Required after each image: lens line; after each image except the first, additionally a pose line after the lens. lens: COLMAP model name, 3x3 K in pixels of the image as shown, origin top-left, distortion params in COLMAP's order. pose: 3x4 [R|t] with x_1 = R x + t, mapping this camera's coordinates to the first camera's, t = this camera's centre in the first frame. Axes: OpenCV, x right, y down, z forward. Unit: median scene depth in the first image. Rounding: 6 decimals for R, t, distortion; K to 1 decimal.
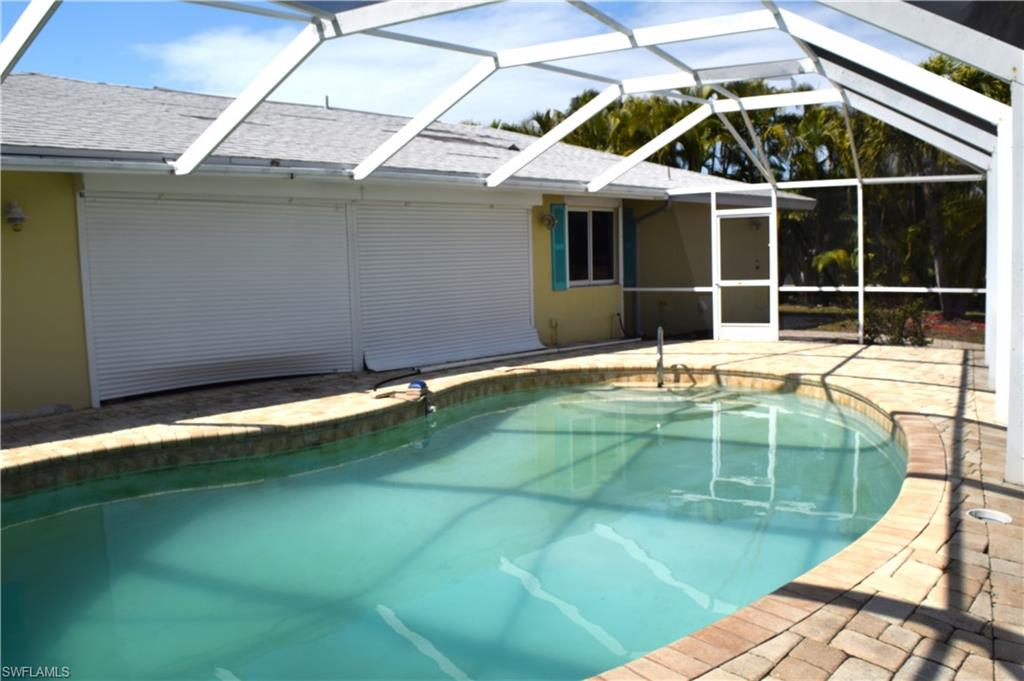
lens RADIAL K [[878.8, 0, 512.0], [0, 878.8, 340.5], [0, 0, 1]] dist [-0.179188, 0.080428]
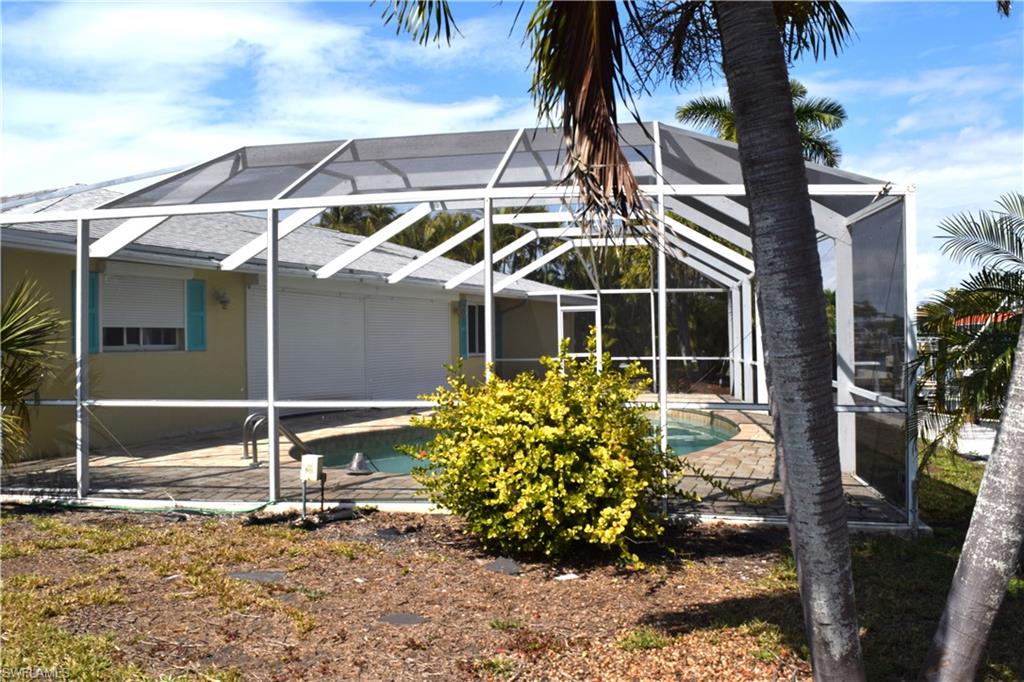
lens RADIAL K [[878.8, 0, 512.0], [0, 878.8, 341.0], [0, 0, 1]] dist [-0.179188, 0.080428]
pose [[0.942034, 0.019774, 0.334935, -0.376616], [0.011806, 0.995690, -0.091988, 0.052743], [-0.335311, 0.090610, 0.937740, -0.429395]]
